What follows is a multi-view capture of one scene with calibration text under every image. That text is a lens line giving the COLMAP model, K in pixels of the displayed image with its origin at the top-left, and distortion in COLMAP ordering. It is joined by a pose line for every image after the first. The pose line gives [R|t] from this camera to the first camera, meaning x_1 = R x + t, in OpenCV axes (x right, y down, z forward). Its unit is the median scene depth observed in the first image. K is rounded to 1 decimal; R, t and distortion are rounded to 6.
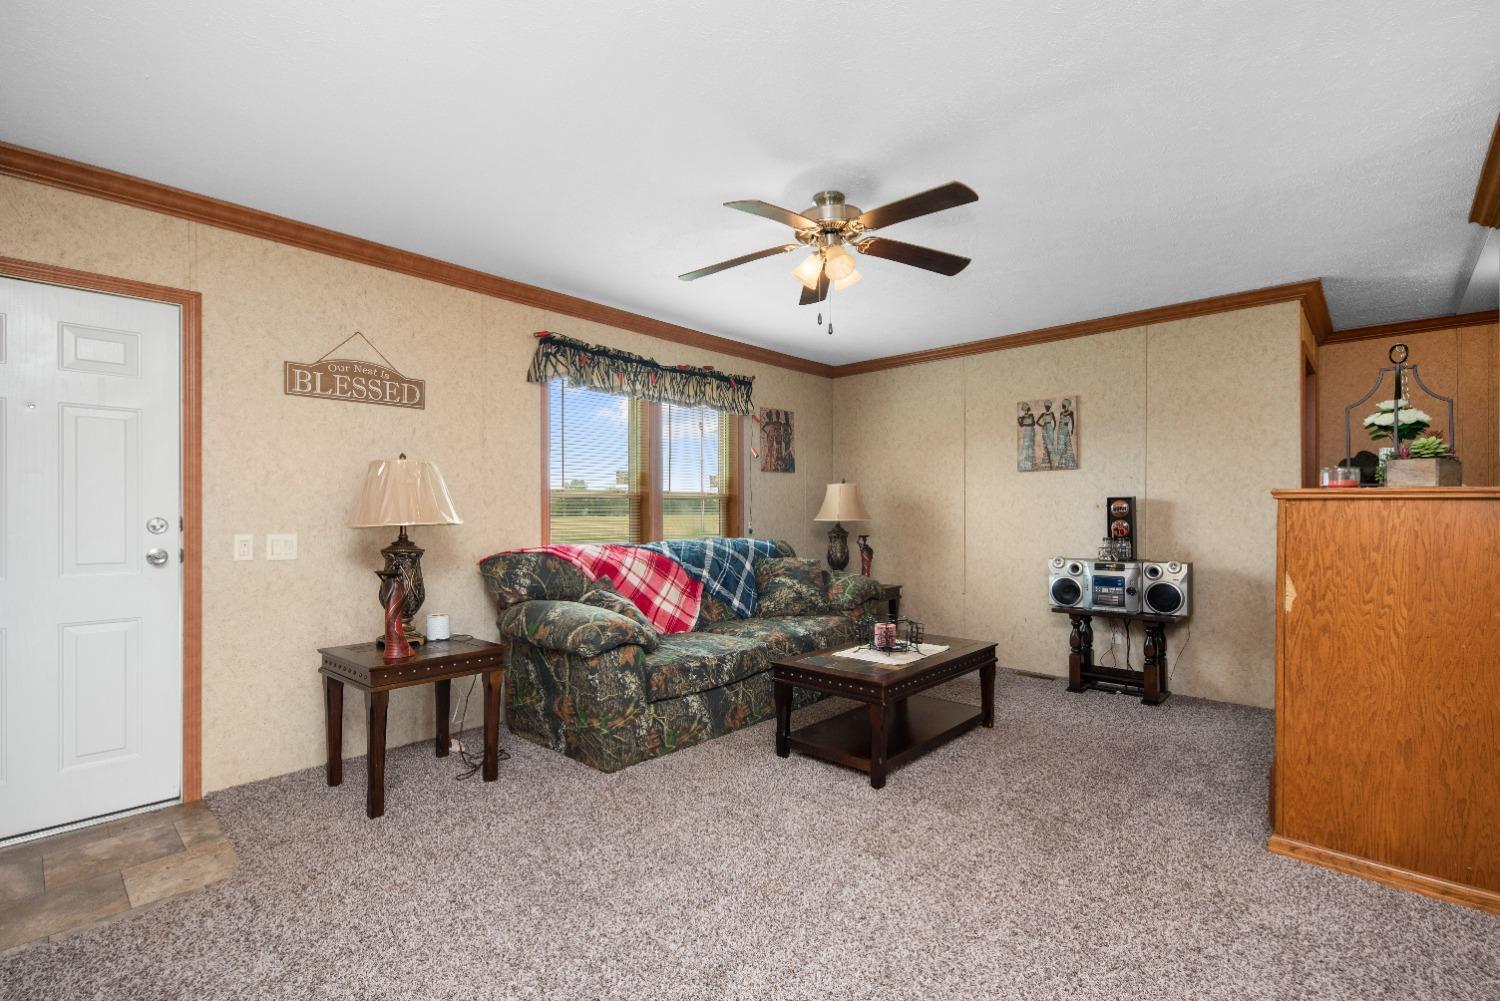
lens RADIAL K [[699.1, 0, 753.3], [0, 699.1, 512.7], [0, 0, 1]] dist [0.002586, 0.000270]
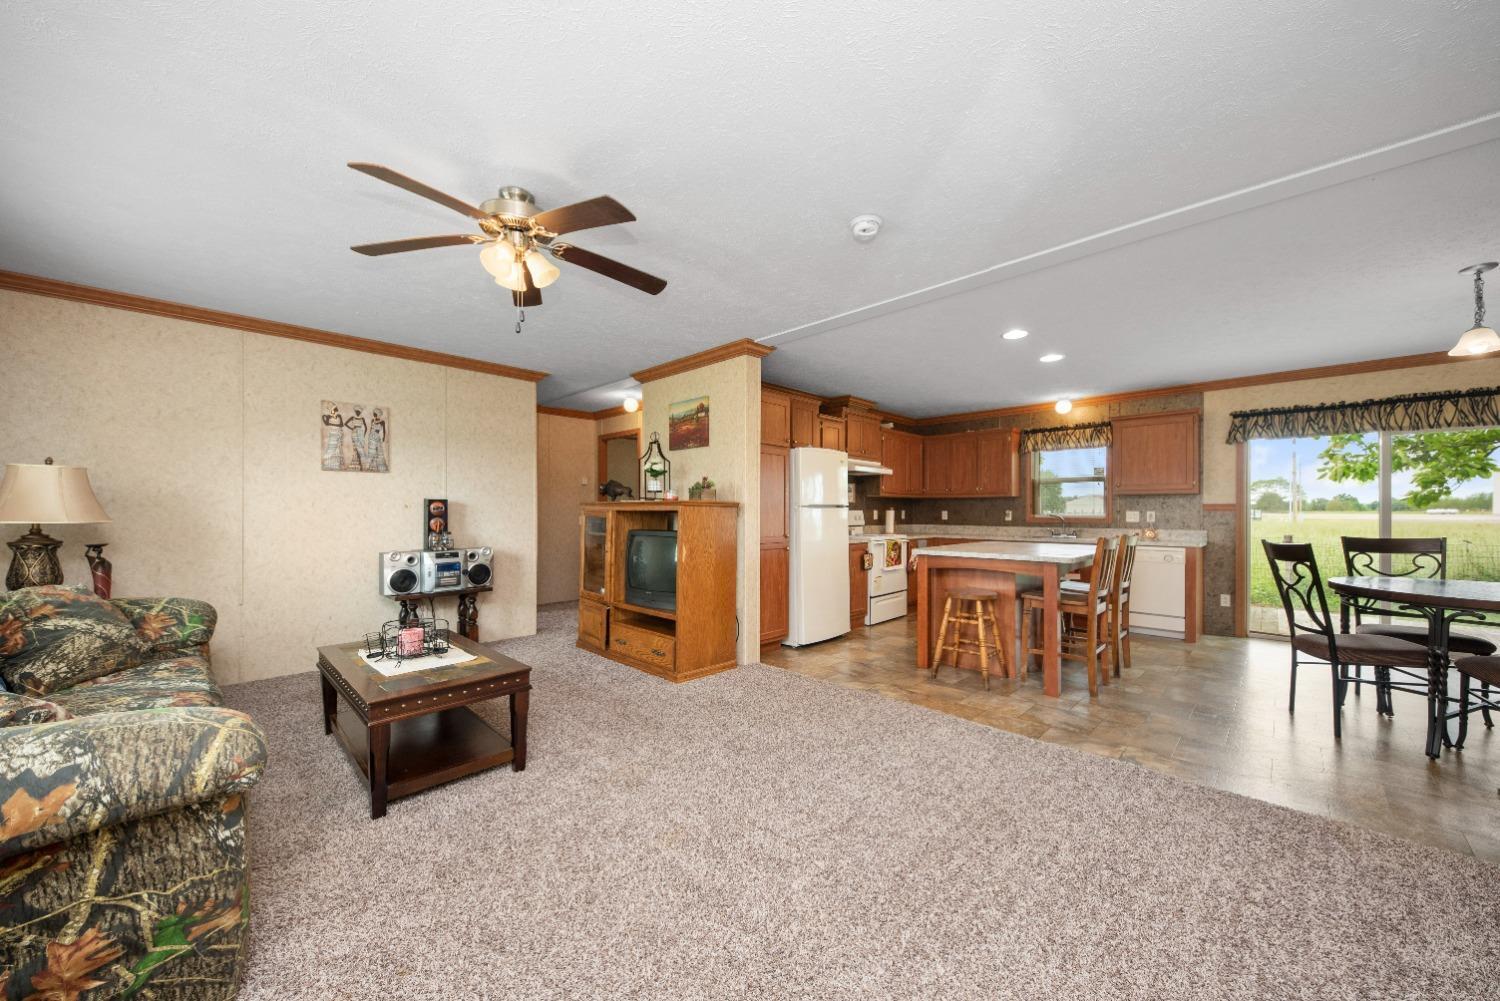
lens RADIAL K [[554.5, 0, 752.6], [0, 554.5, 502.8], [0, 0, 1]] dist [-0.002591, -0.000383]
pose [[-0.005432, 0.018357, 0.999817, -0.437450], [-0.001617, 0.999830, -0.018366, 0.001469], [-0.999984, -0.001717, -0.005401, 0.421768]]
